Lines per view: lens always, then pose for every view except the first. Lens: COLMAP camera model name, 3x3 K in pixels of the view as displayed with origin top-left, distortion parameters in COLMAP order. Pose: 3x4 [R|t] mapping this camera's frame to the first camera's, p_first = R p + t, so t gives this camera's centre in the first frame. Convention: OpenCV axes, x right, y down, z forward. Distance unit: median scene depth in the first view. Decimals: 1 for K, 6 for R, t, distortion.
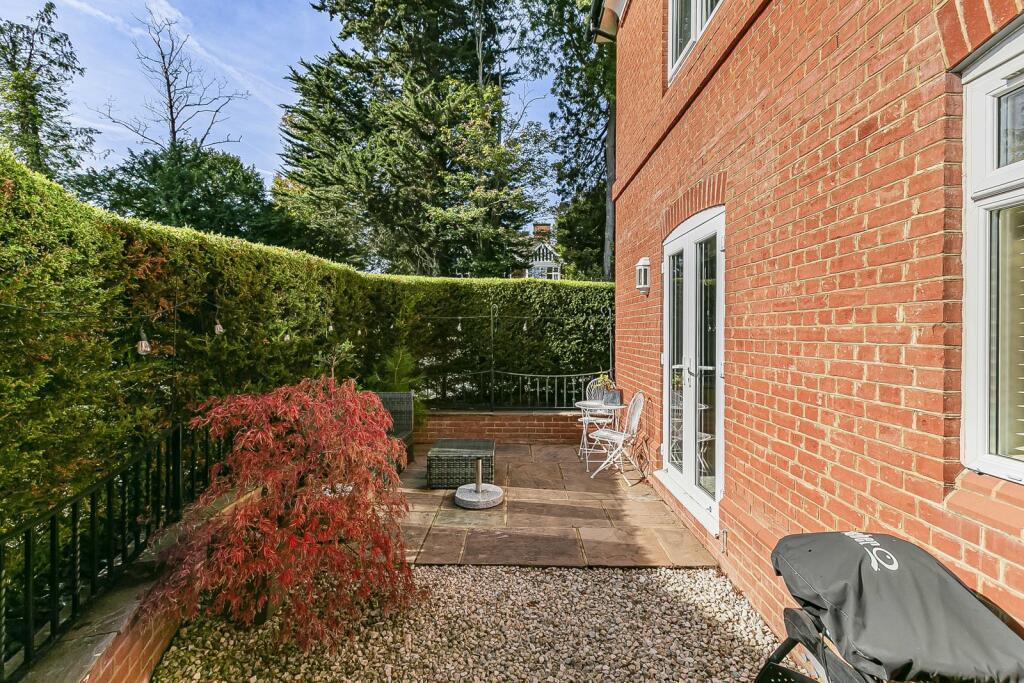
lens RADIAL K [[491.2, 0, 513.3], [0, 491.2, 314.0], [0, 0, 1]] dist [0.006892, 0.000777]
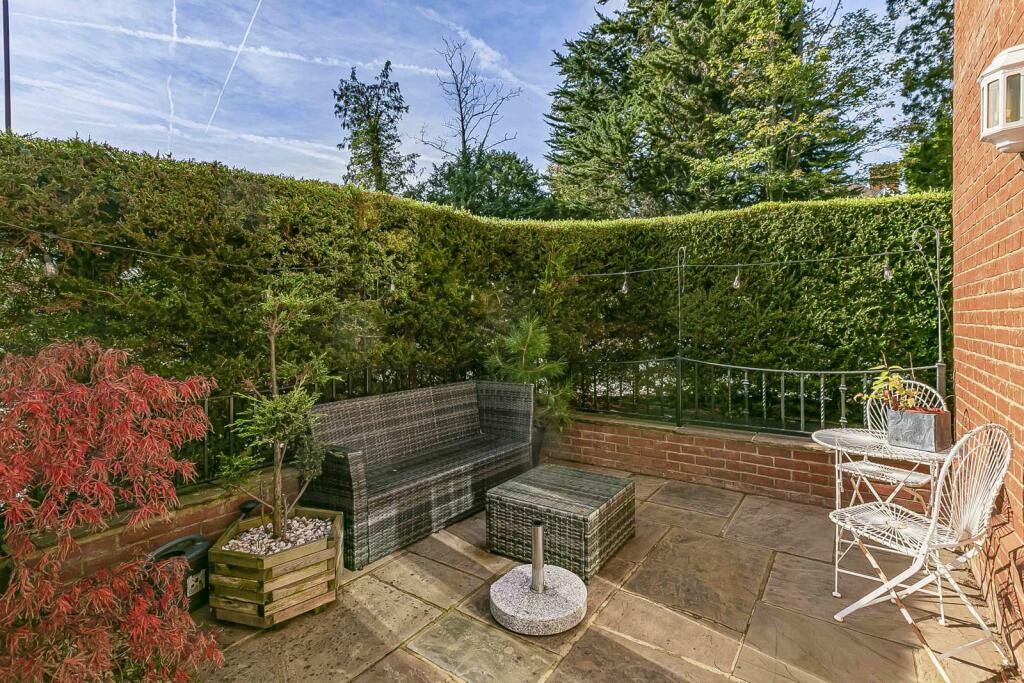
lens RADIAL K [[491.2, 0, 513.3], [0, 491.2, 314.0], [0, 0, 1]] dist [0.006892, 0.000777]
pose [[0.814290, -0.018447, -0.580165, 0.051789], [0.030049, 0.999494, 0.010396, 0.018106], [0.579679, -0.025899, 0.814433, 0.143912]]
